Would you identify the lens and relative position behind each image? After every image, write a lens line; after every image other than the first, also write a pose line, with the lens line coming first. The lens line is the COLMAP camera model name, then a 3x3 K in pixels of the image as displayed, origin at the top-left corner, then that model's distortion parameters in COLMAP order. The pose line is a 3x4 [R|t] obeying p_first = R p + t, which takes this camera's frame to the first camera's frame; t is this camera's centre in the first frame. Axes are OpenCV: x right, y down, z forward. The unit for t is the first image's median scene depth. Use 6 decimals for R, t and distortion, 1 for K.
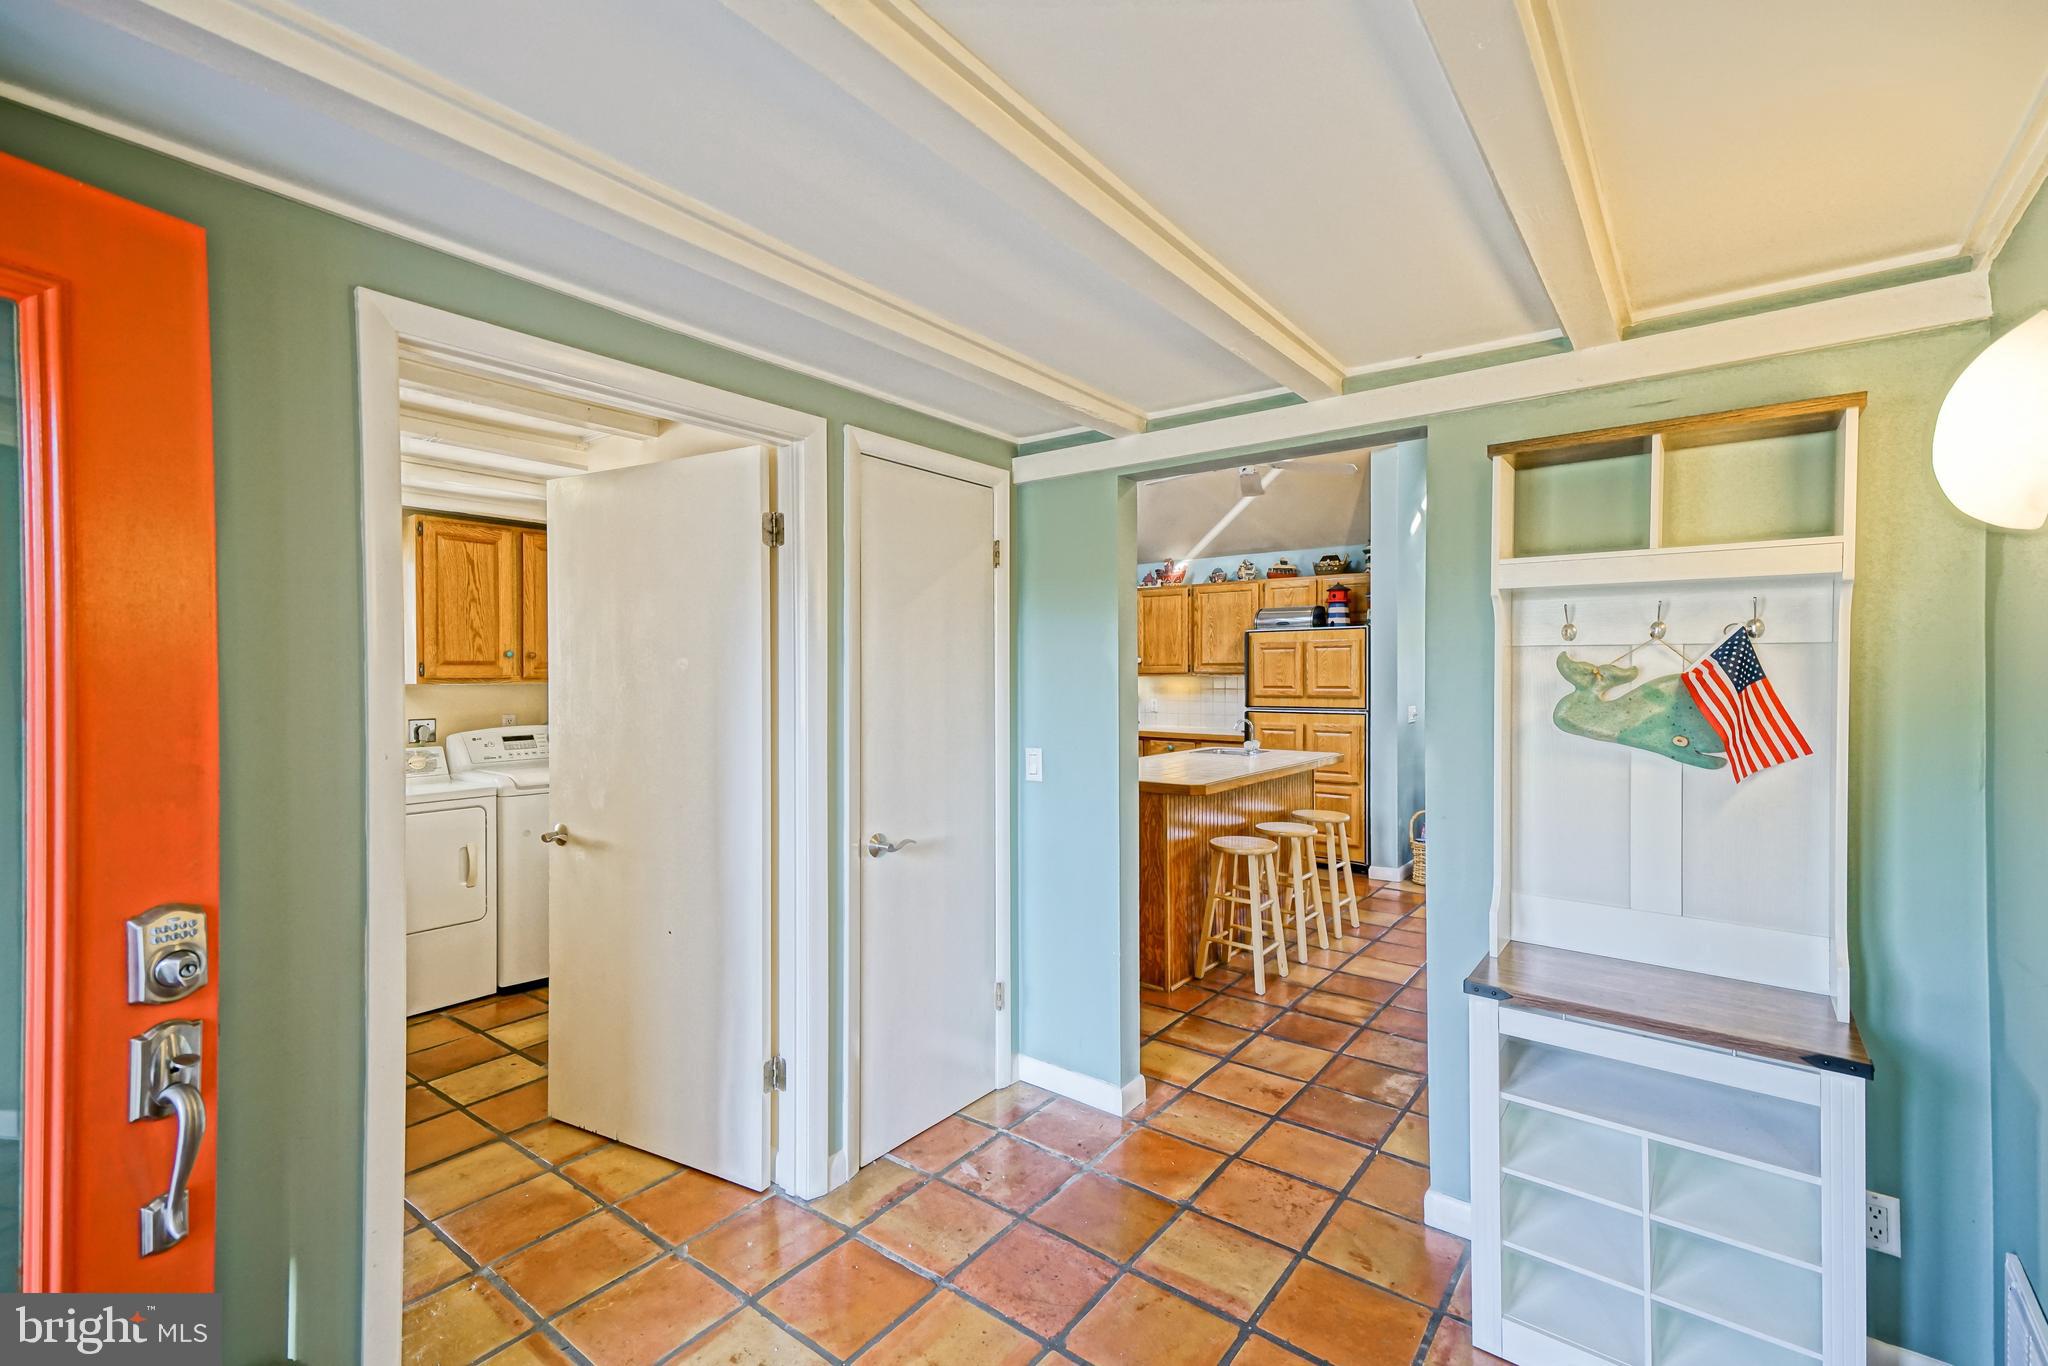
lens RADIAL K [[914.6, 0, 1015.1], [0, 914.6, 679.5], [0, 0, 1]] dist [0.038422, 0.000130]
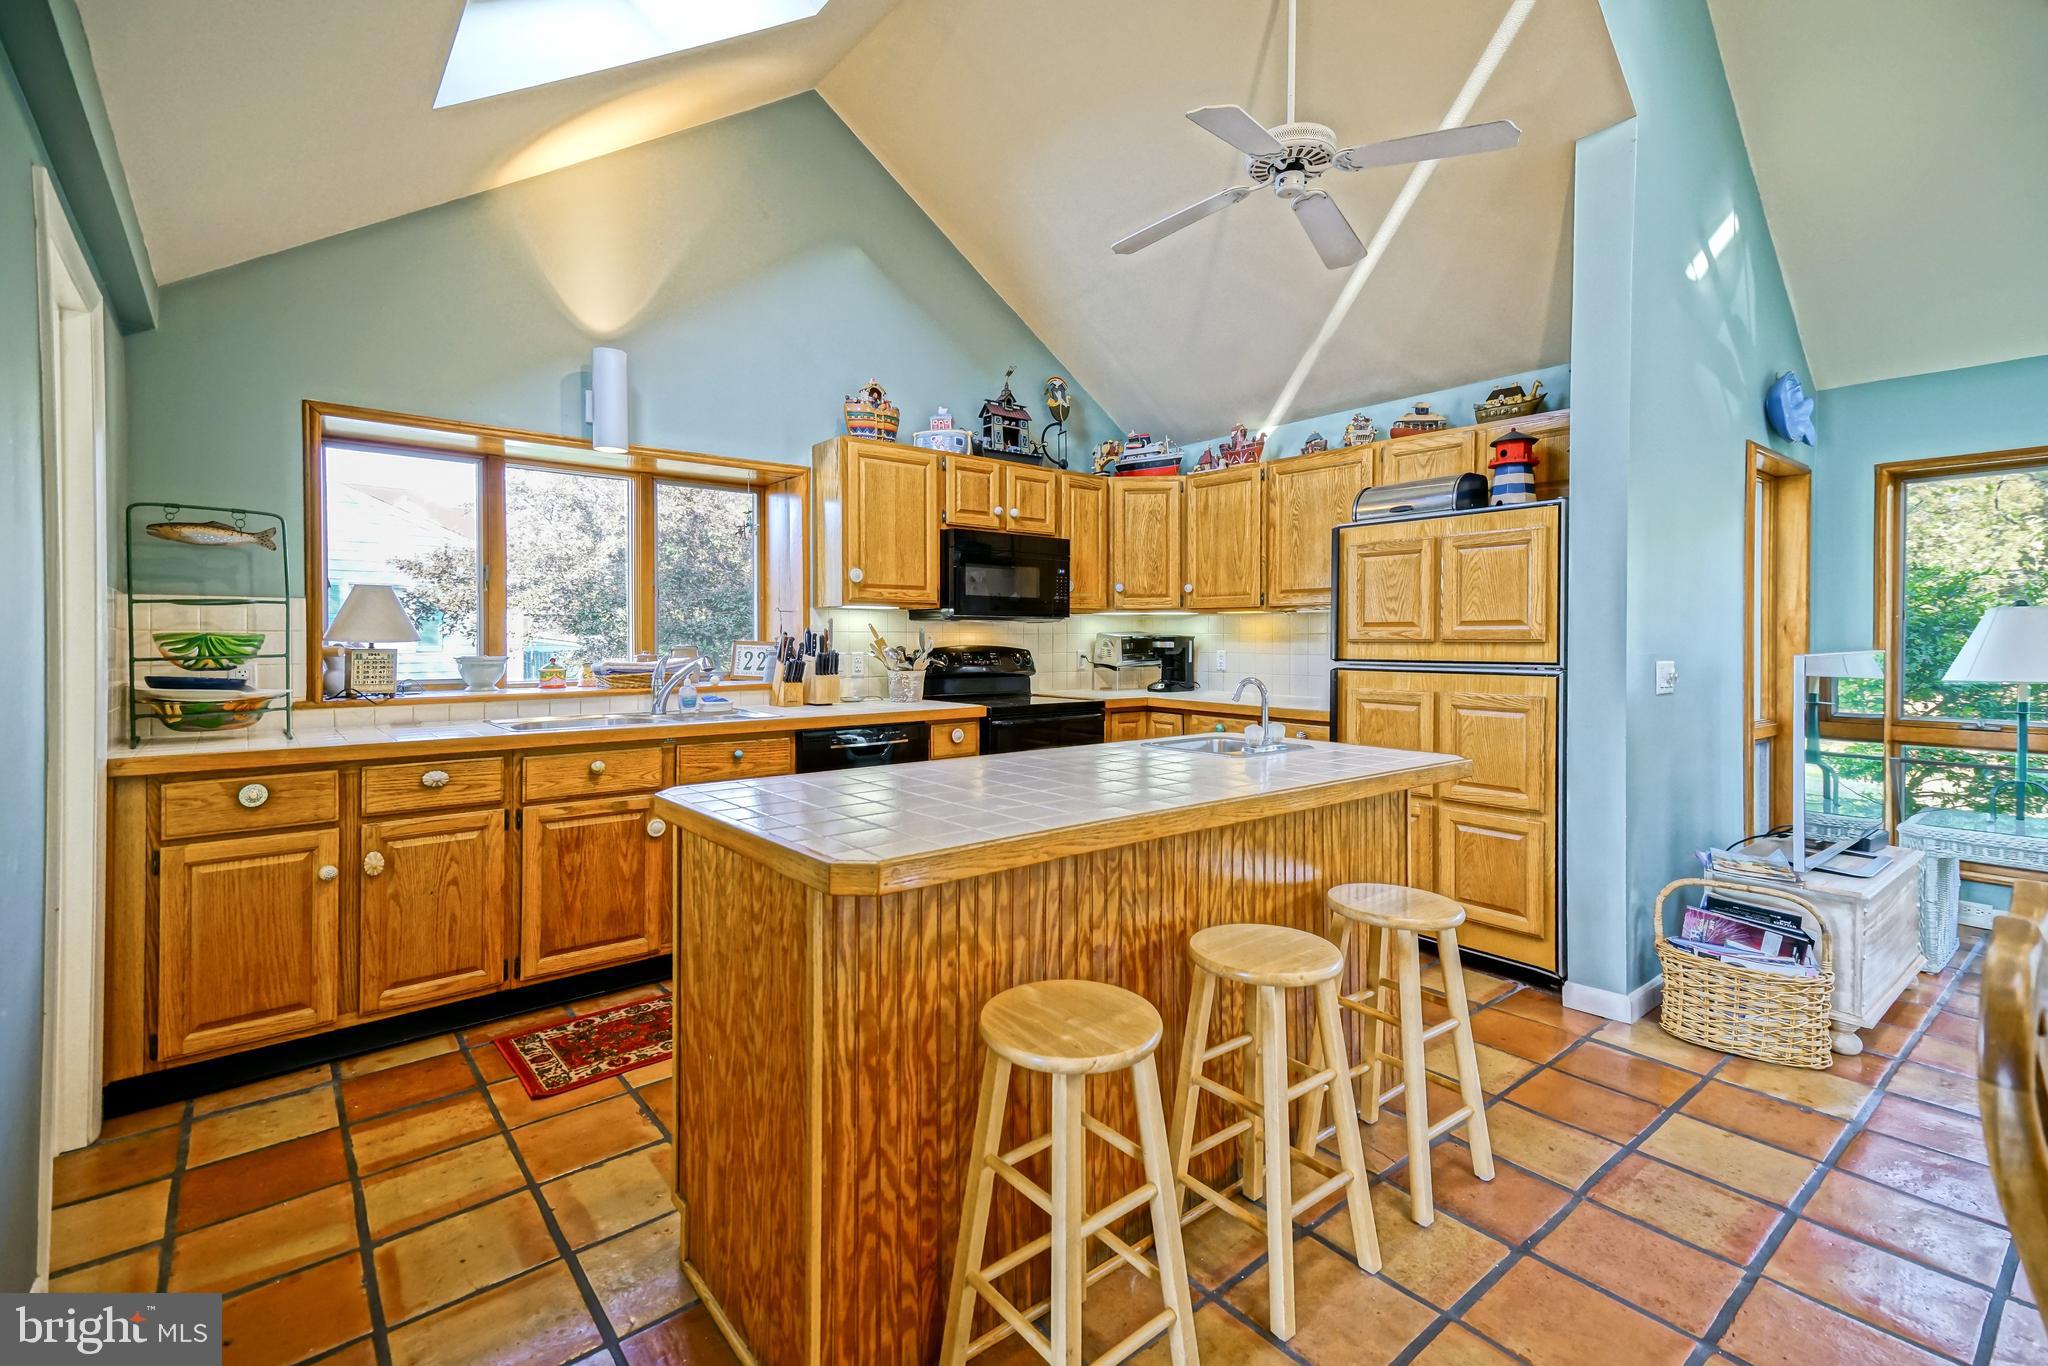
lens RADIAL K [[931.0, 0, 1018.1], [0, 931.0, 643.4], [0, 0, 1]] dist [0.035238, 0.000740]
pose [[0.973763, 0.007272, -0.227446, 0.206794], [-0.006881, 0.999973, 0.002512, 0.020689], [0.227458, -0.000881, 0.973787, 0.423203]]
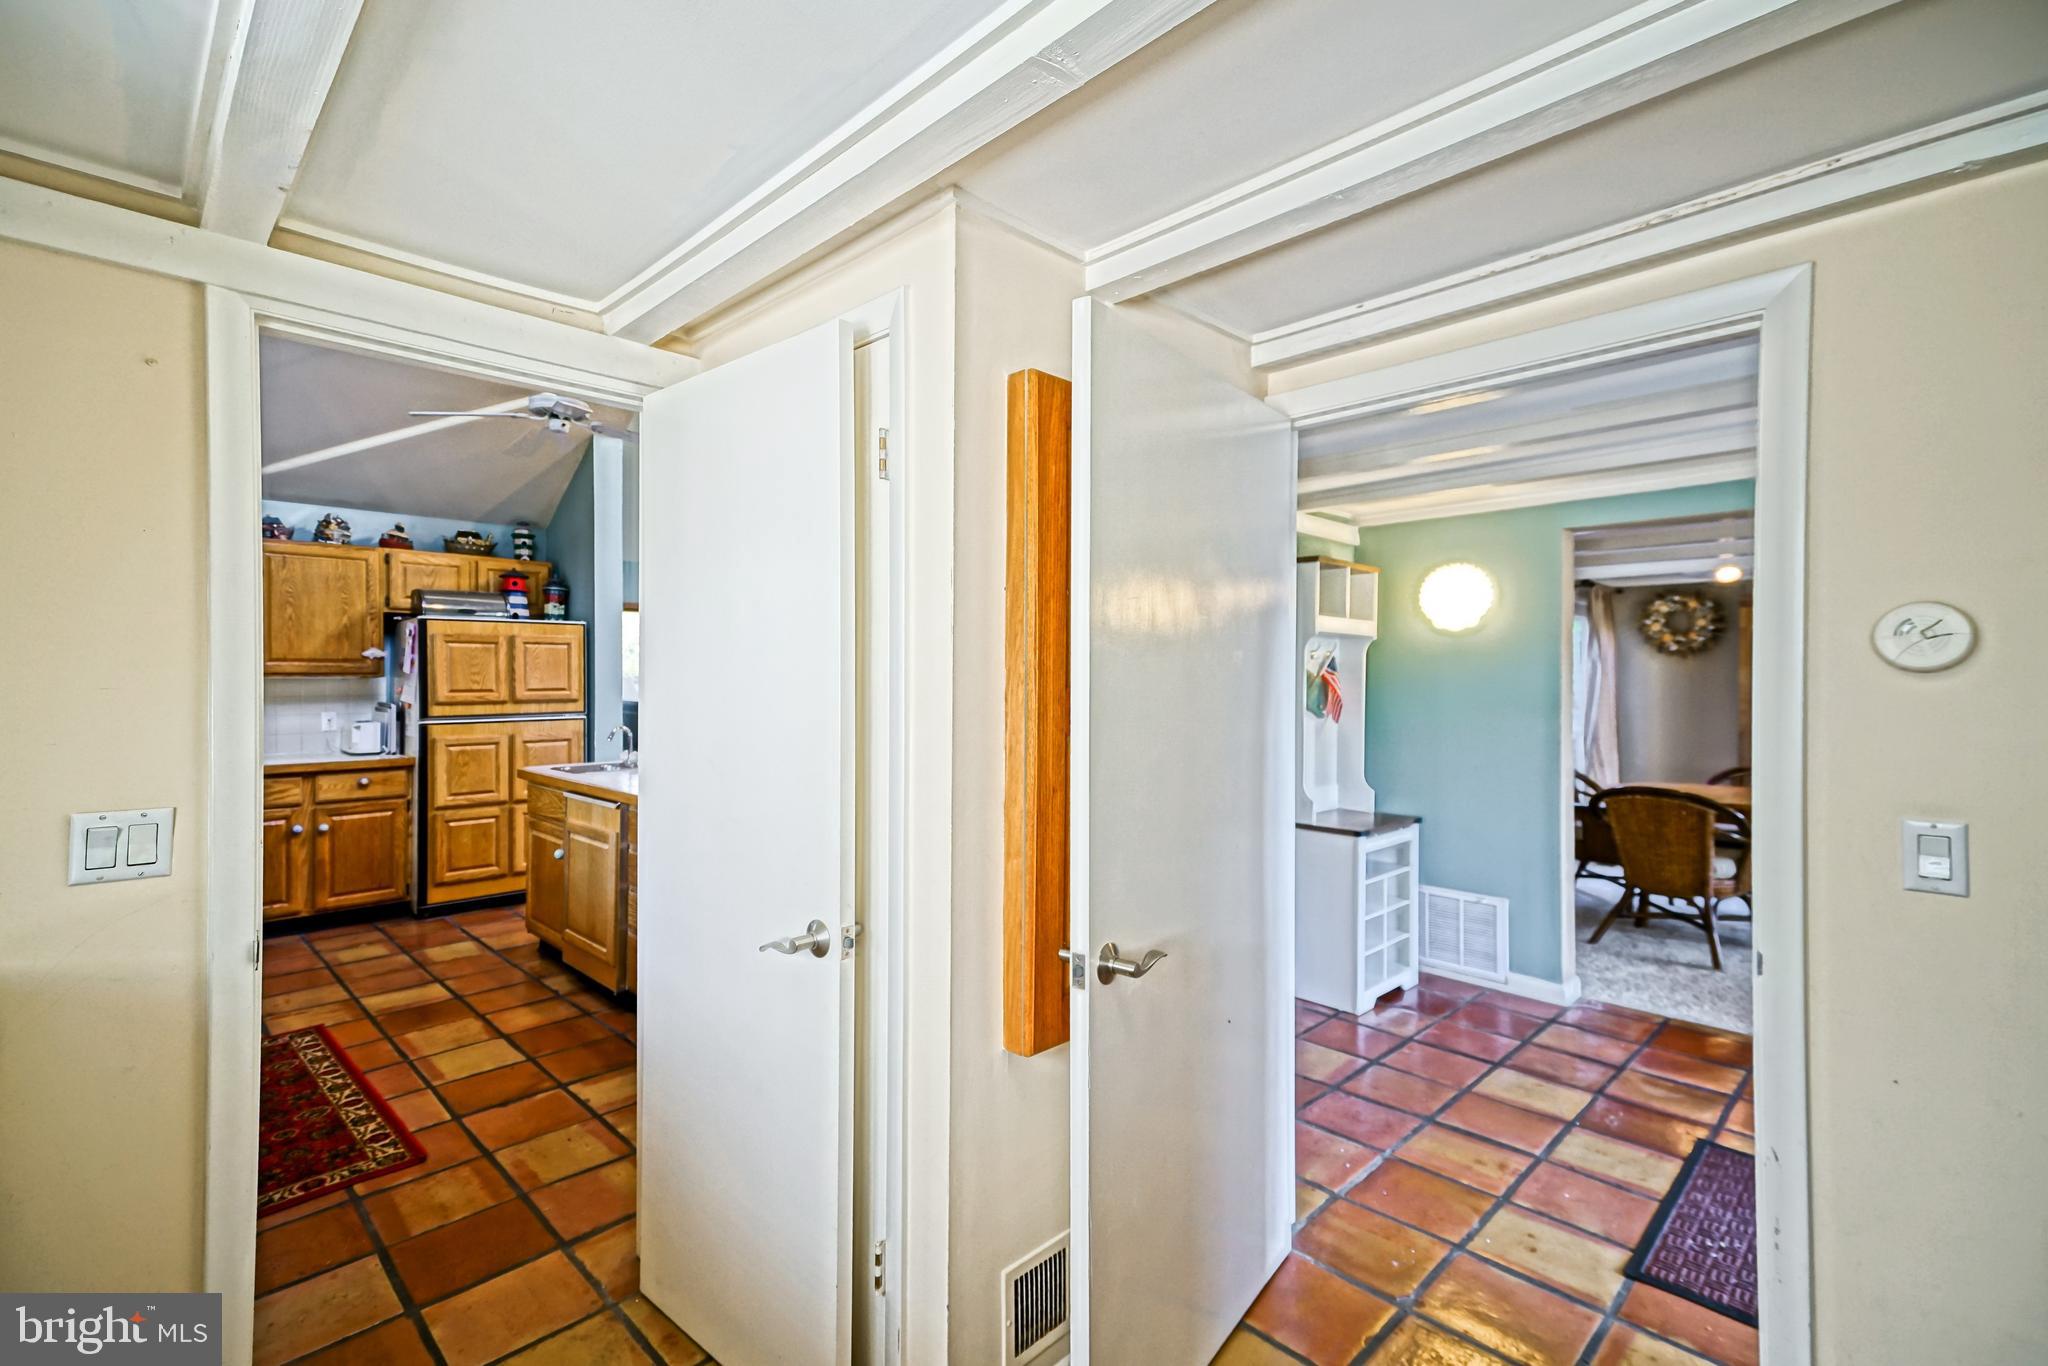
lens RADIAL K [[914.6, 0, 1015.1], [0, 914.6, 679.5], [0, 0, 1]] dist [0.038422, 0.000130]
pose [[0.130070, -0.002565, 0.991501, -0.467146], [0.004482, 0.999988, 0.001999, -0.001040], [-0.991495, 0.004184, 0.130080, 0.446073]]
